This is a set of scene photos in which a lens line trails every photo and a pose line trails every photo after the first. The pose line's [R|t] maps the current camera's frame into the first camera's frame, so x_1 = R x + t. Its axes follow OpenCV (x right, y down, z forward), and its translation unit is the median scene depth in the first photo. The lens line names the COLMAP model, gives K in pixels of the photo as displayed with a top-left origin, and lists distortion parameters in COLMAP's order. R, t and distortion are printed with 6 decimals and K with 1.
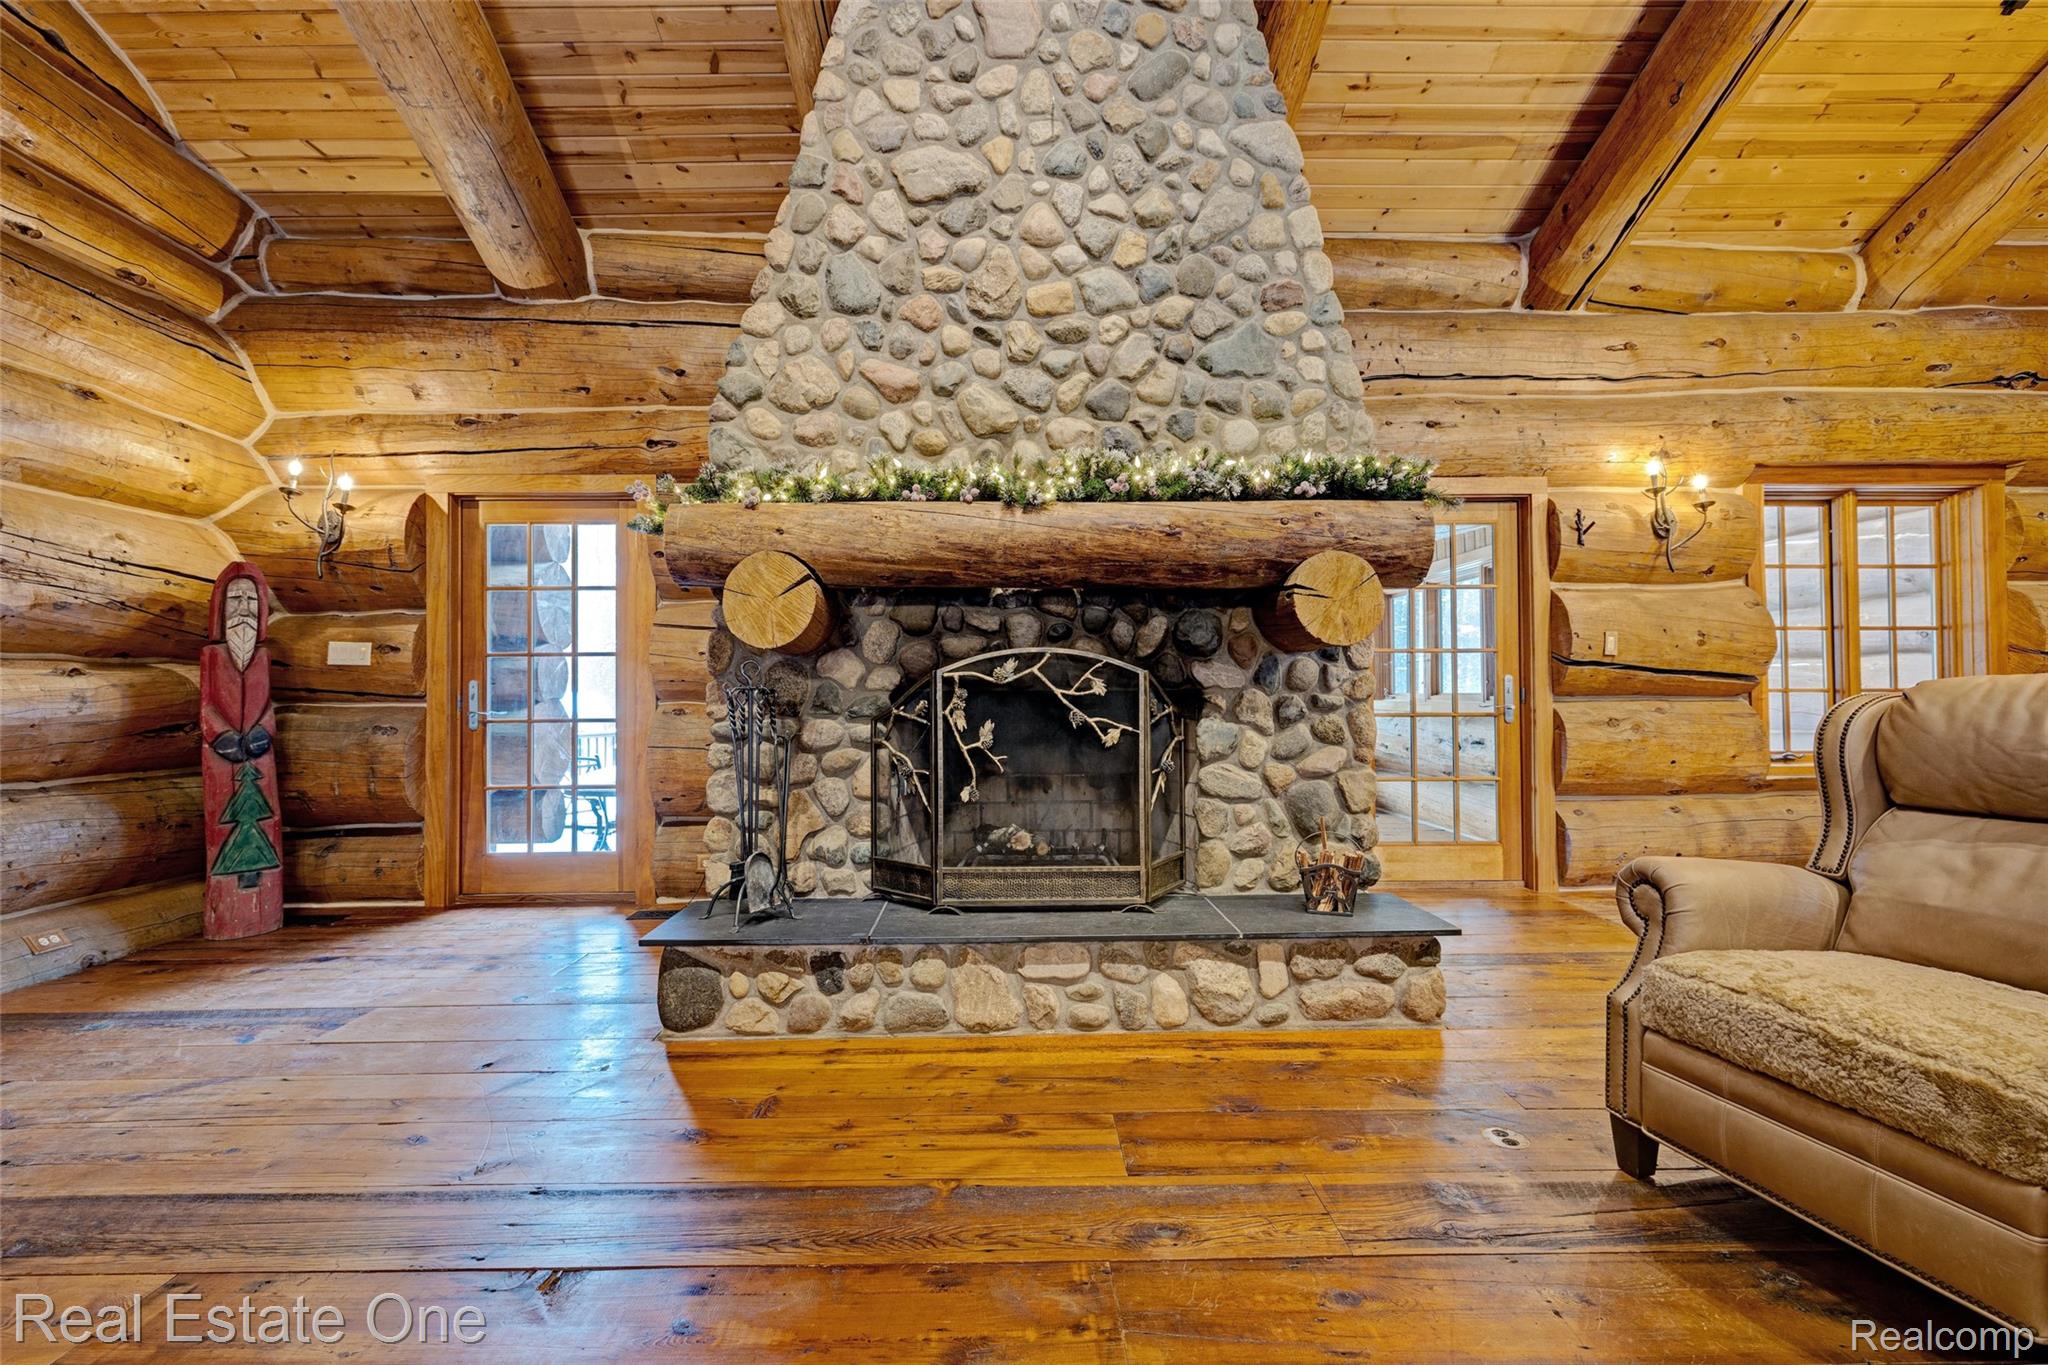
lens RADIAL K [[874.6, 0, 1014.8], [0, 874.6, 676.7], [0, 0, 1]] dist [-0.002478, 0.000438]
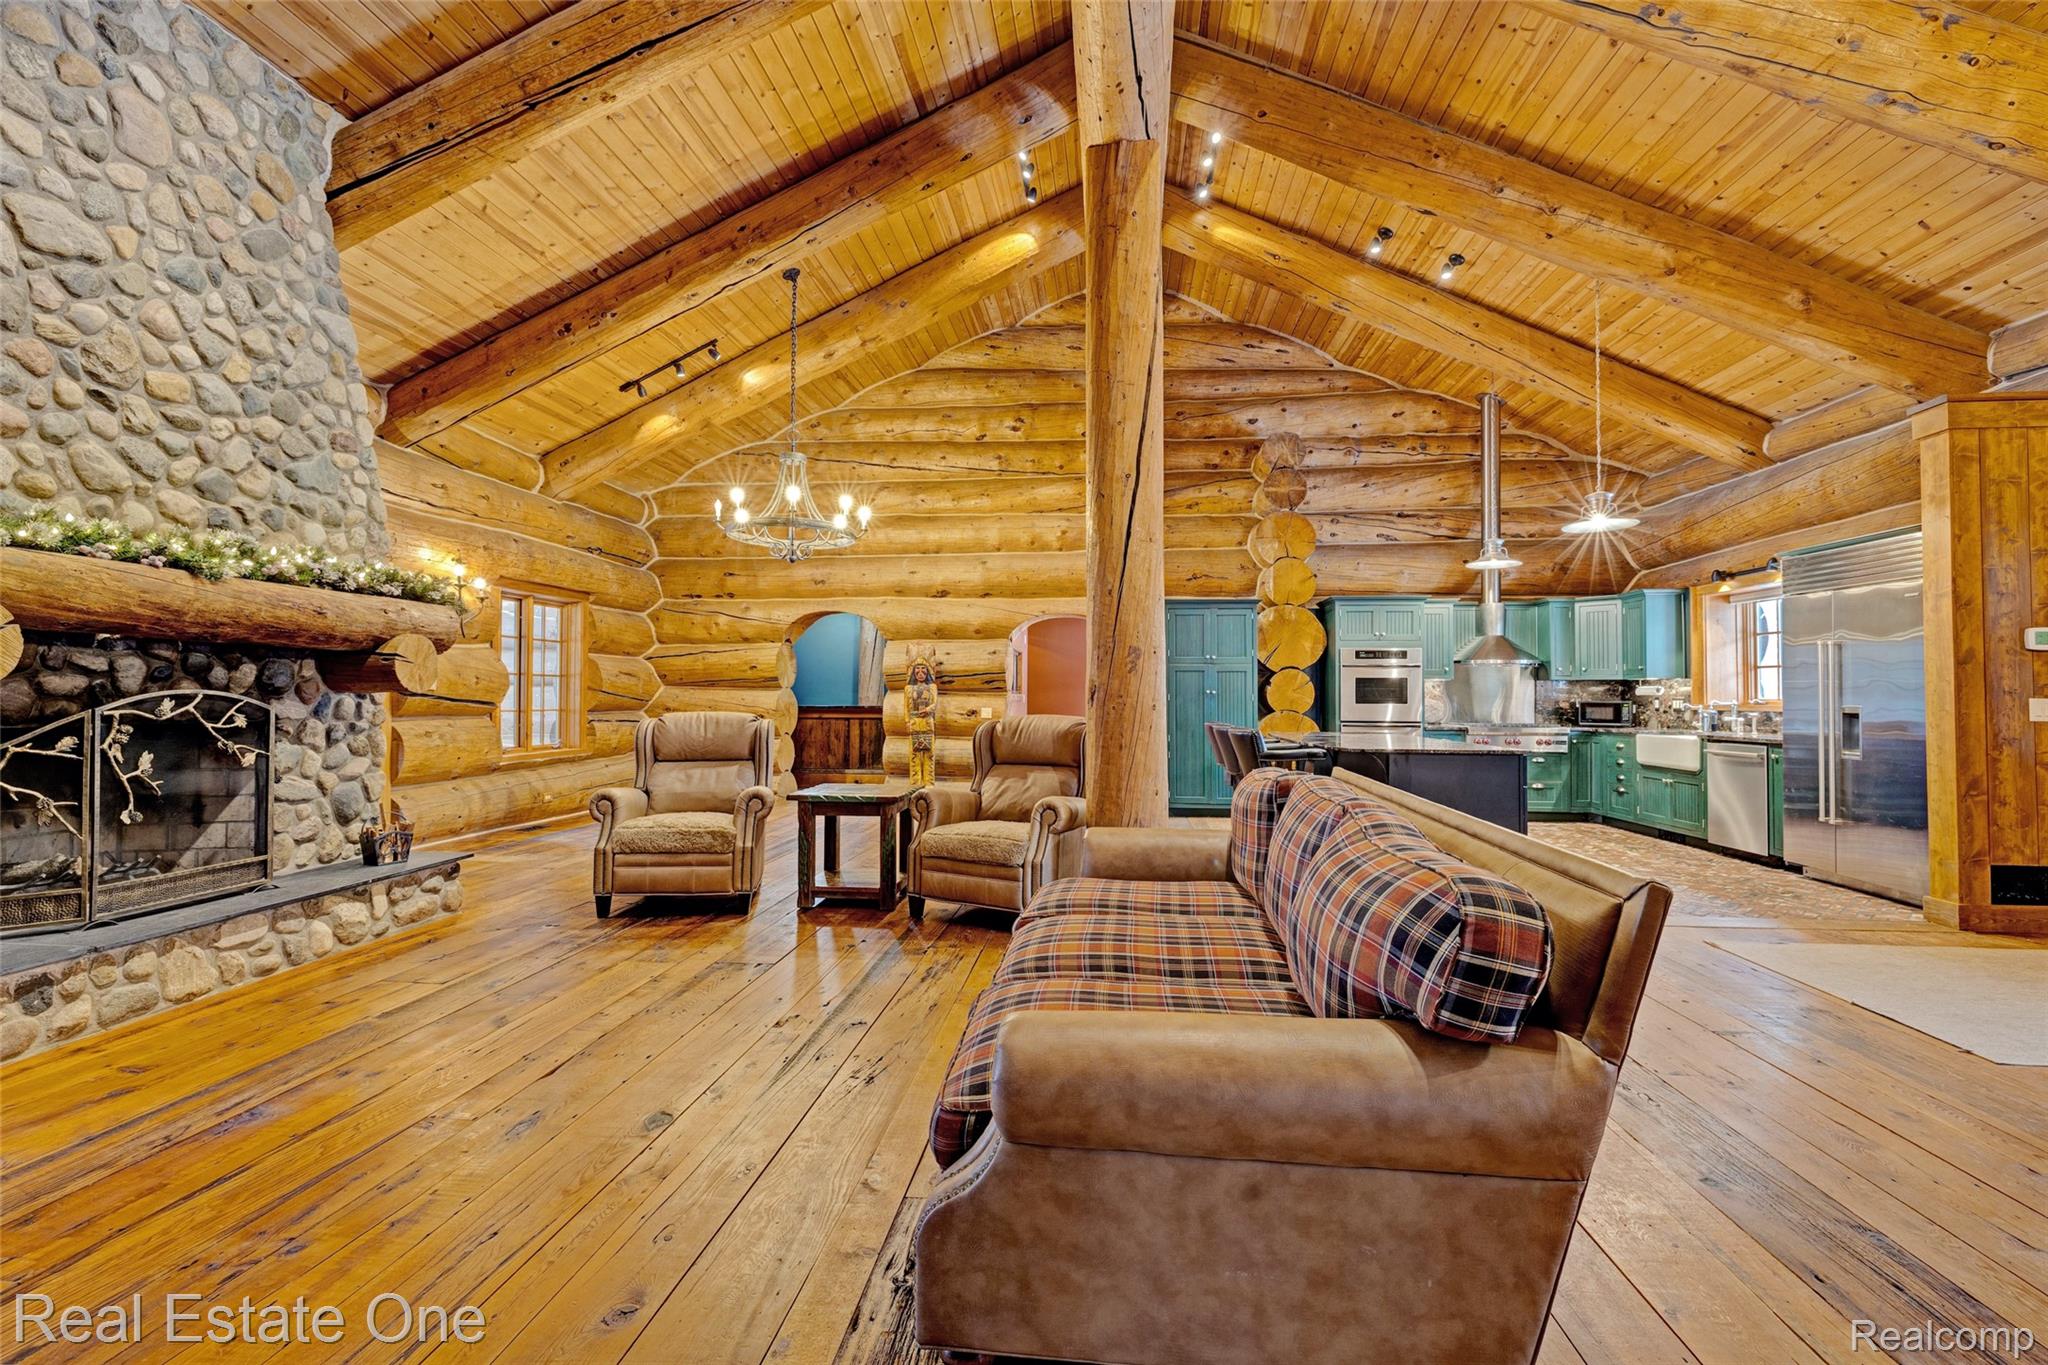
lens RADIAL K [[874.6, 0, 1019.3], [0, 874.6, 683.4], [0, 0, 1]] dist [-0.002478, 0.000438]
pose [[0.124993, 0.020741, 0.991941, -0.961524], [-0.020791, 0.999617, -0.018281, -0.040640], [-0.991940, -0.018339, 0.125376, -0.274693]]
